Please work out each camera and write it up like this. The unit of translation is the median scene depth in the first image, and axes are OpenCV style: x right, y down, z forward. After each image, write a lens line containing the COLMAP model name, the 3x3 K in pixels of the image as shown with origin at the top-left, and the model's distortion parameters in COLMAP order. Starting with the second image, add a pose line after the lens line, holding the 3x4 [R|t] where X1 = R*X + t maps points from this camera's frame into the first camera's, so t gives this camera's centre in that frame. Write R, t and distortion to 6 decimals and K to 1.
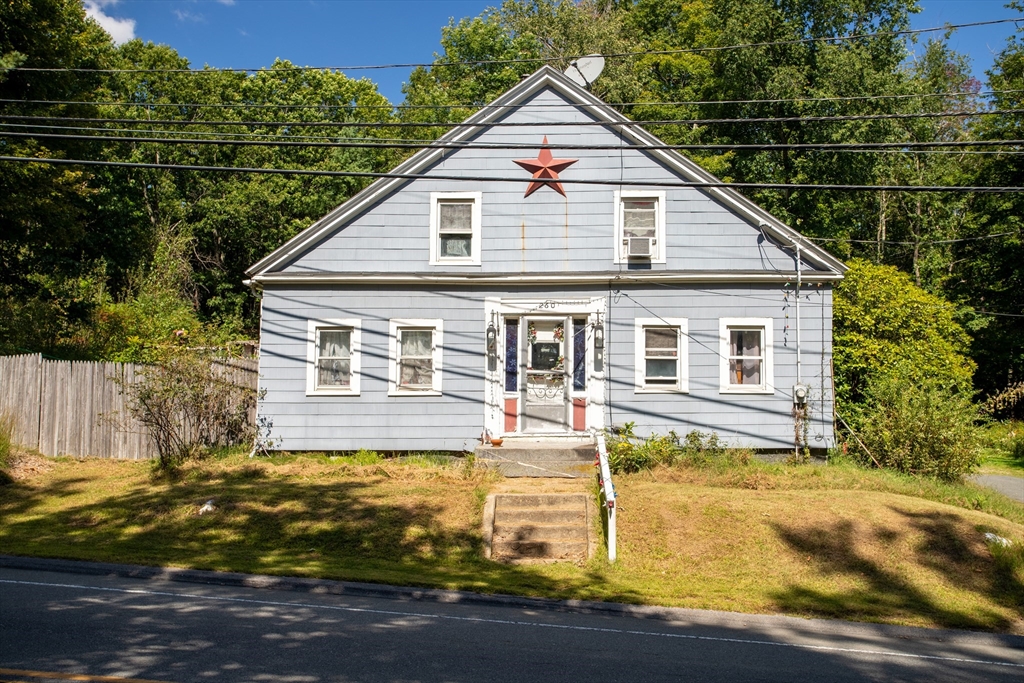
lens RADIAL K [[925.5, 0, 551.8], [0, 925.5, 347.2], [0, 0, 1]] dist [0.068326, 0.016120]
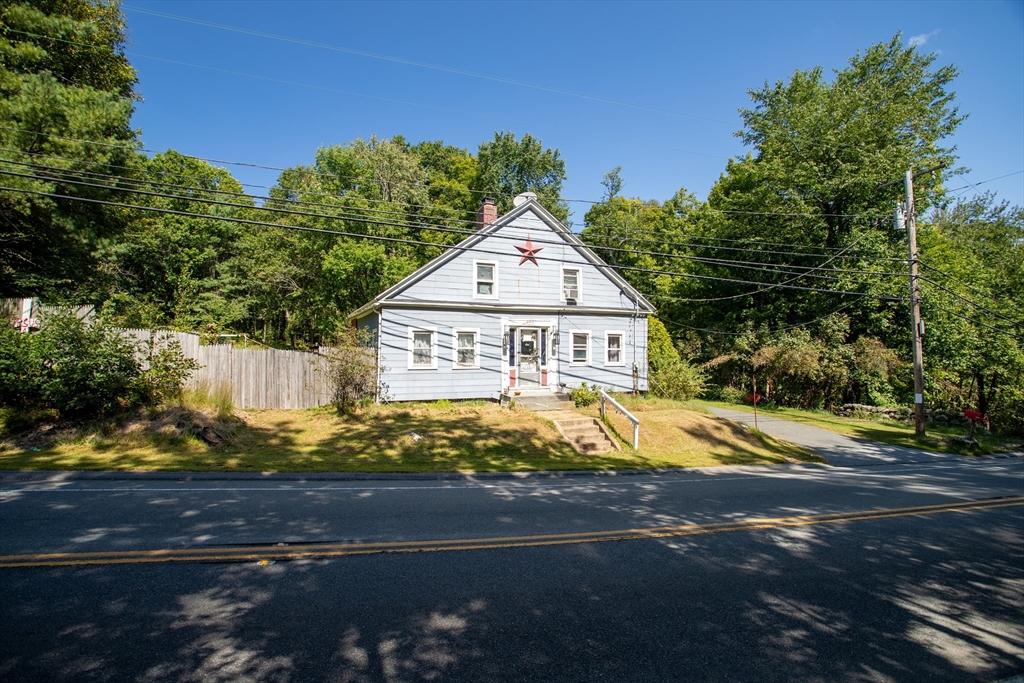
lens RADIAL K [[485.5, 0, 514.3], [0, 485.5, 349.3], [0, 0, 1]] dist [-0.006720, 0.001111]
pose [[0.917698, 0.004502, 0.397254, -0.440798], [-0.018998, 0.999289, 0.032562, -0.020133], [-0.396825, -0.037429, 0.917131, 0.074176]]
